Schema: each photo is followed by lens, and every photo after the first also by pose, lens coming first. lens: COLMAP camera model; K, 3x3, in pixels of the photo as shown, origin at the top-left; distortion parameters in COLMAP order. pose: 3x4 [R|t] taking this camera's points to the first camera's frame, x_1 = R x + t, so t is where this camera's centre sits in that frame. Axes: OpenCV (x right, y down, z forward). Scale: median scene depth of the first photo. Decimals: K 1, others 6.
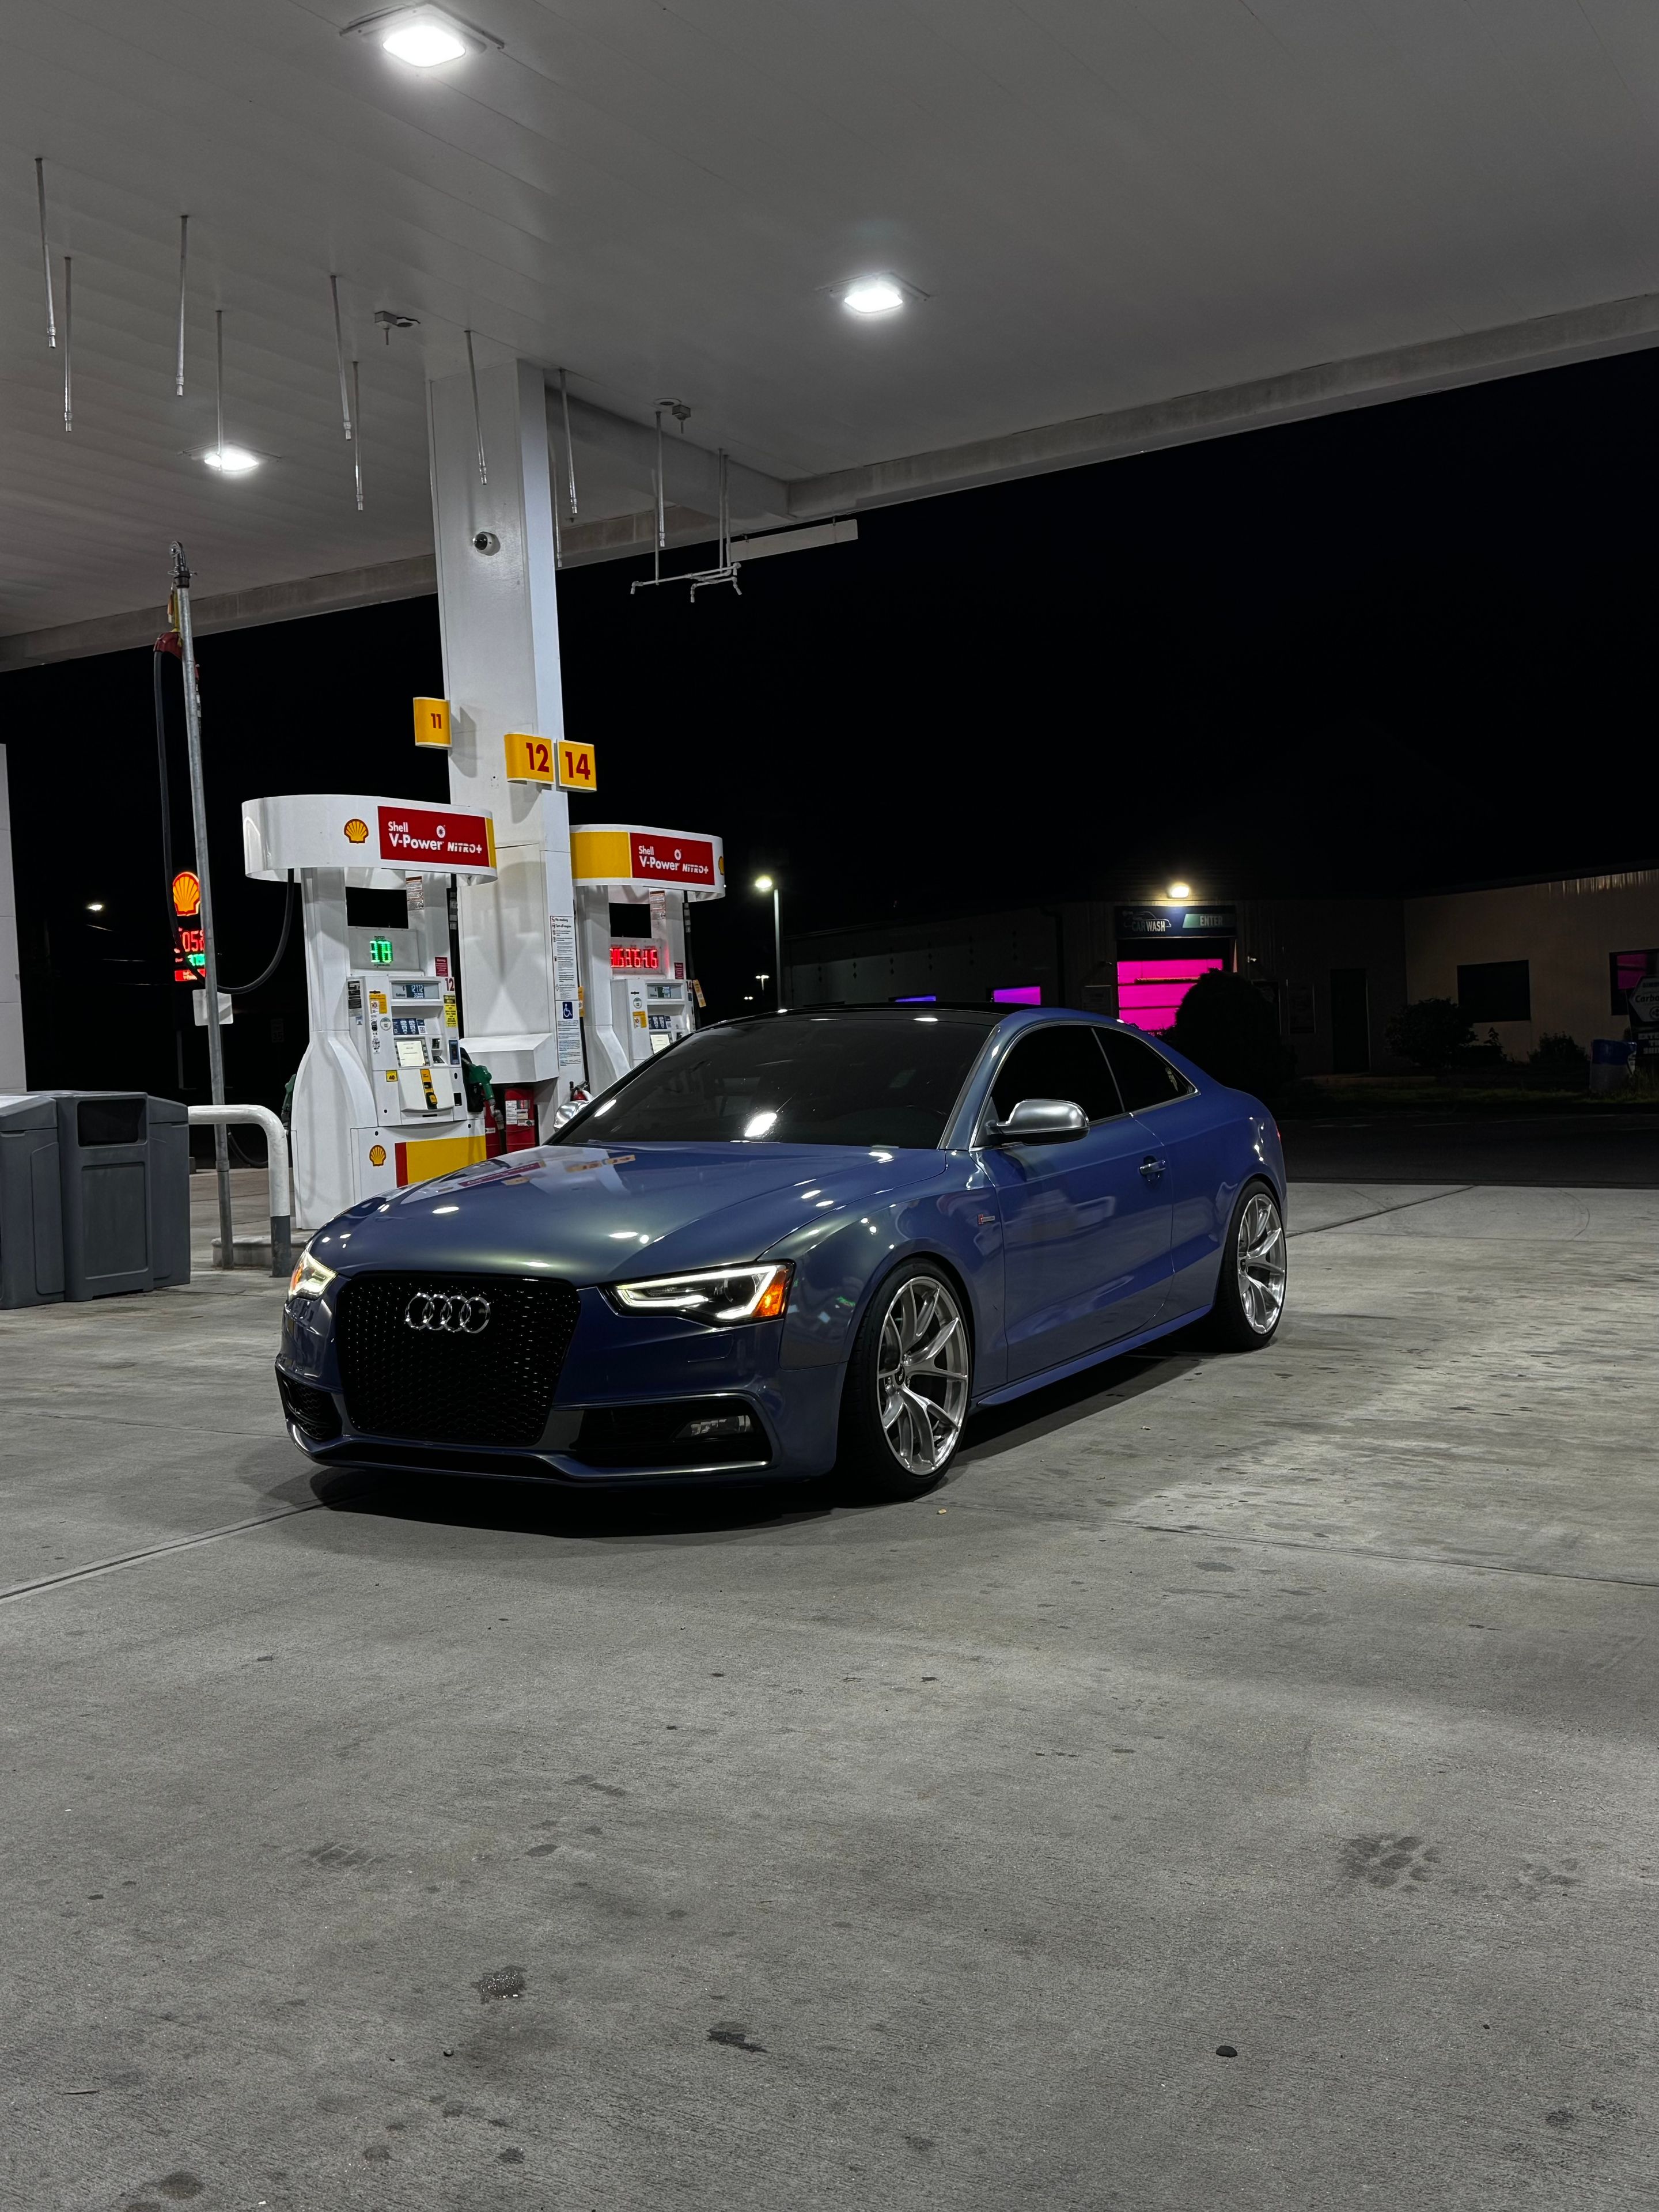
lens RADIAL K [[1983.4, 0, 829.5], [0, 1983.4, 1106.0], [0, 0, 1]] dist [-0.002606, -0.001372]
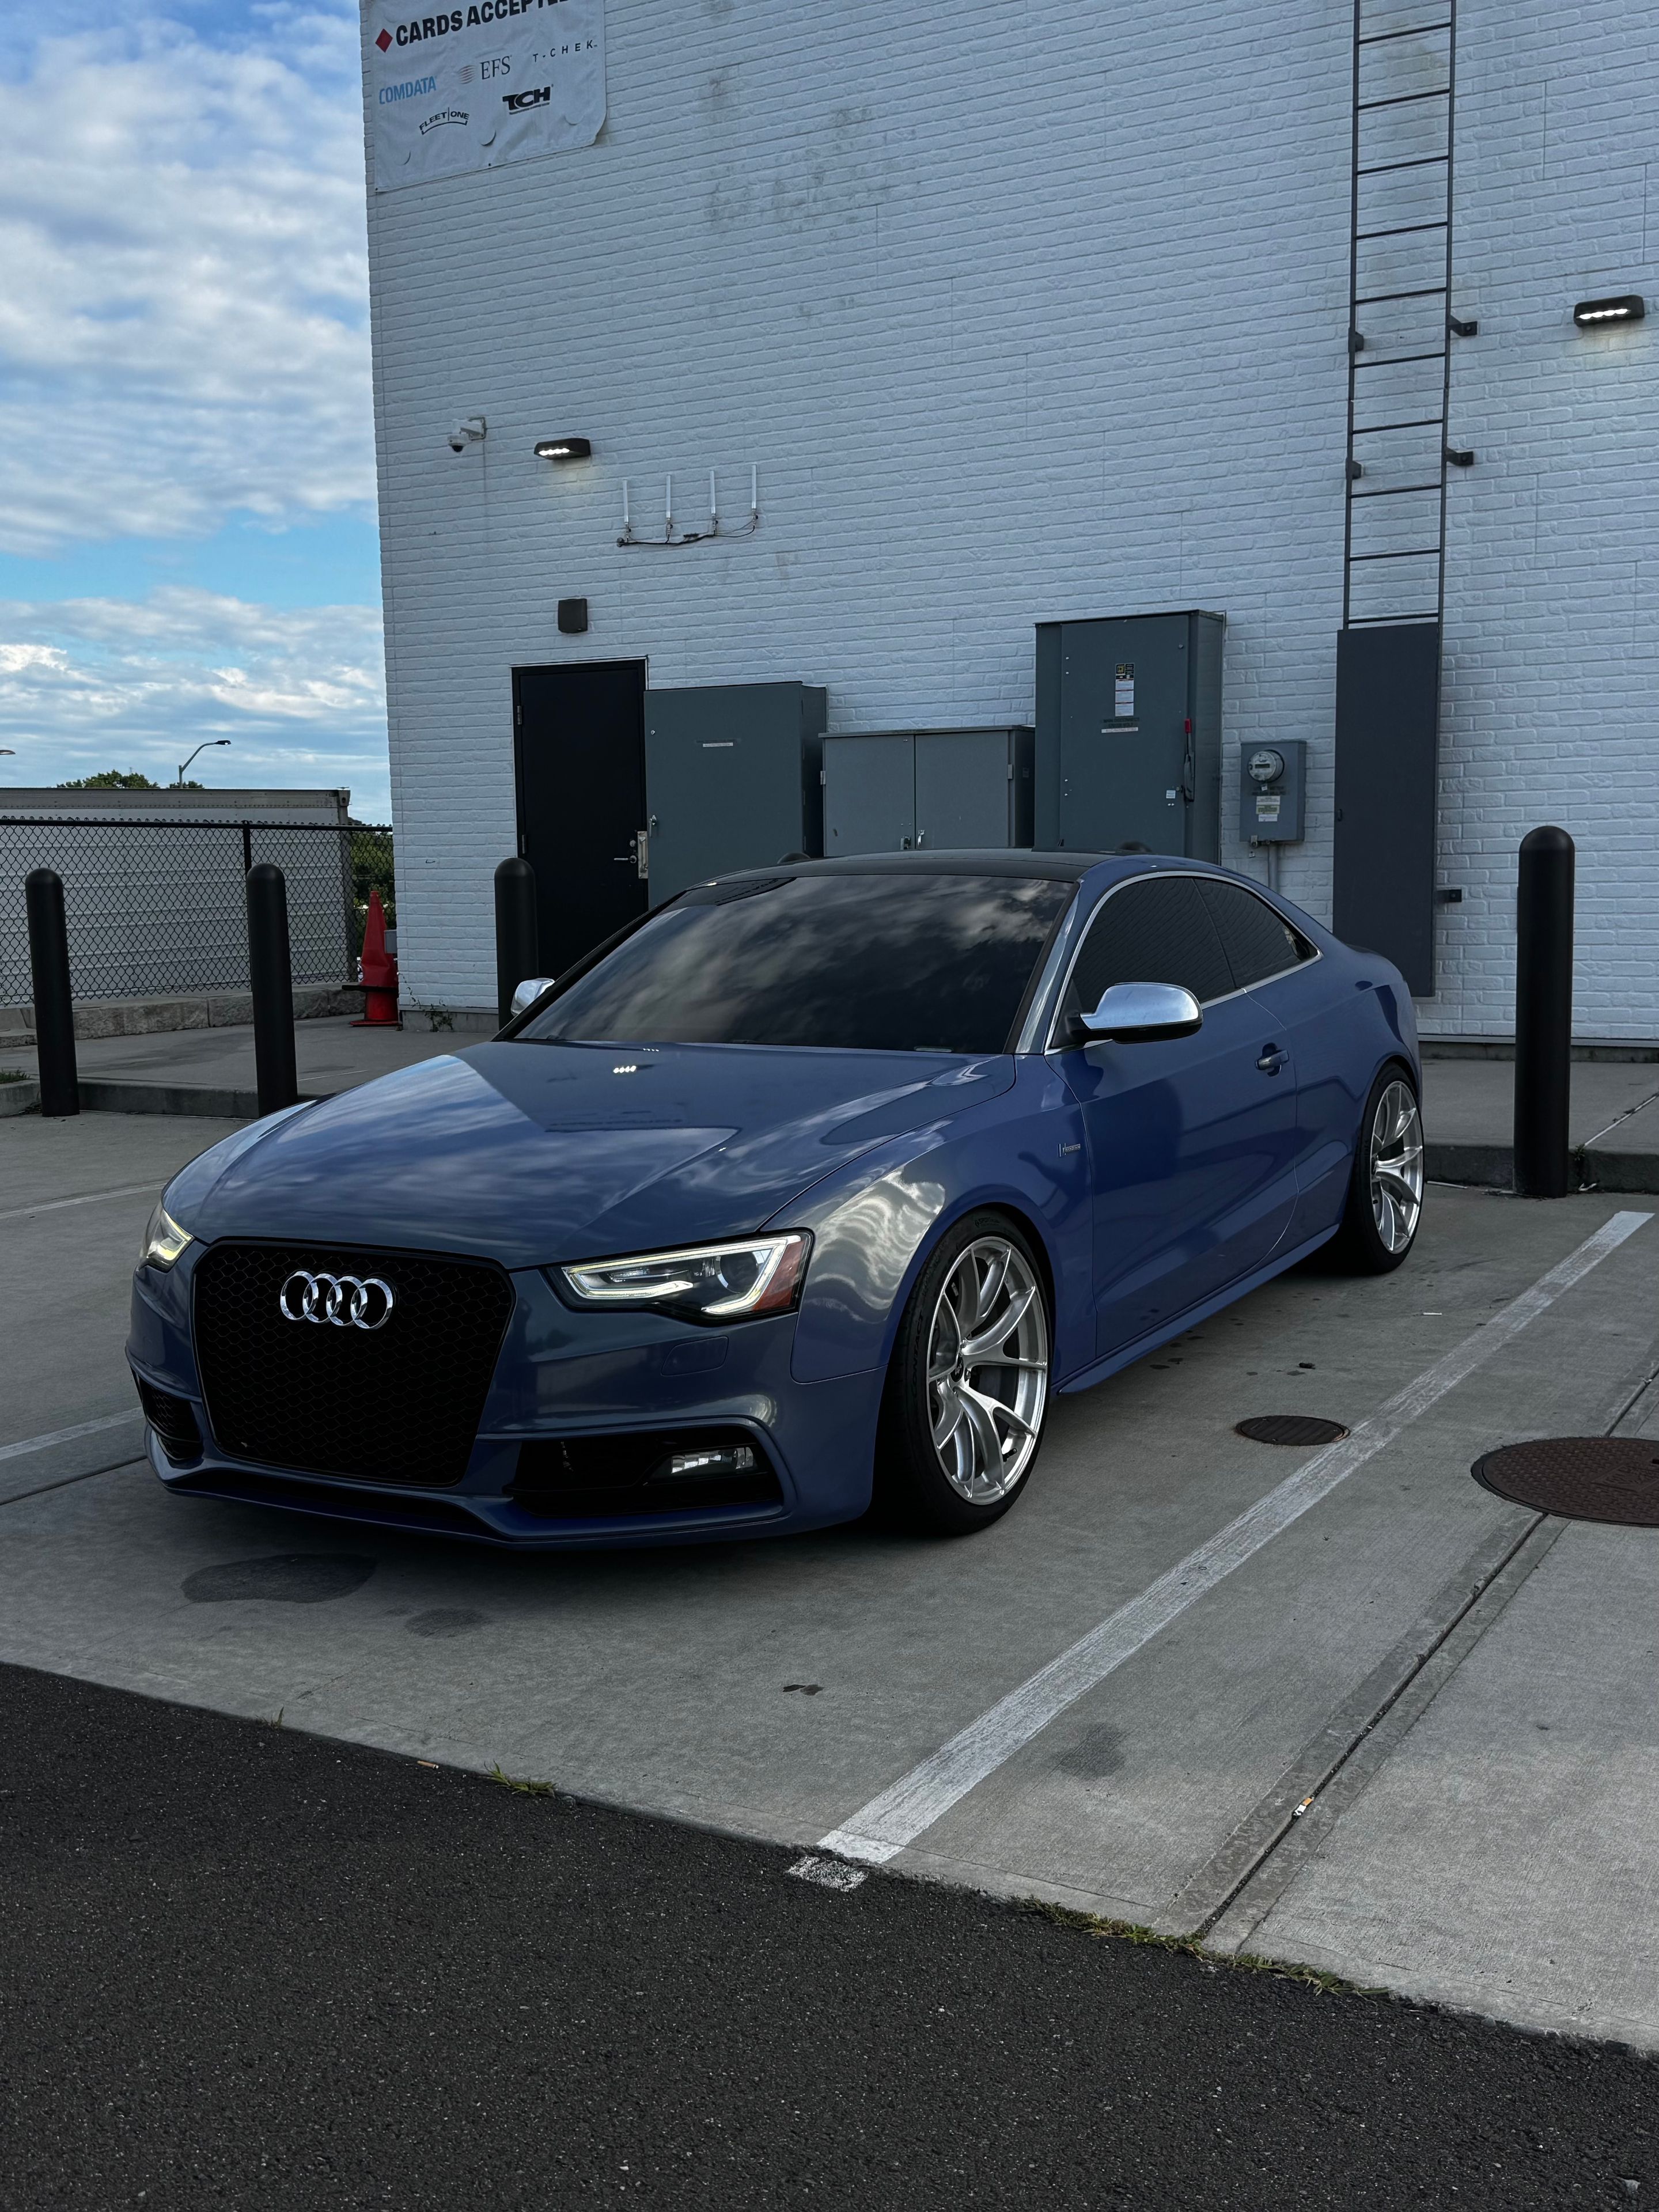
lens RADIAL K [[1983.4, 0, 829.5], [0, 1983.4, 1106.0], [0, 0, 1]] dist [-0.002606, -0.001372]
pose [[0.999885, -0.001278, -0.015108, -0.000954], [0.002616, 0.996039, 0.088877, -0.028366], [0.014934, -0.088906, 0.995928, 0.270270]]
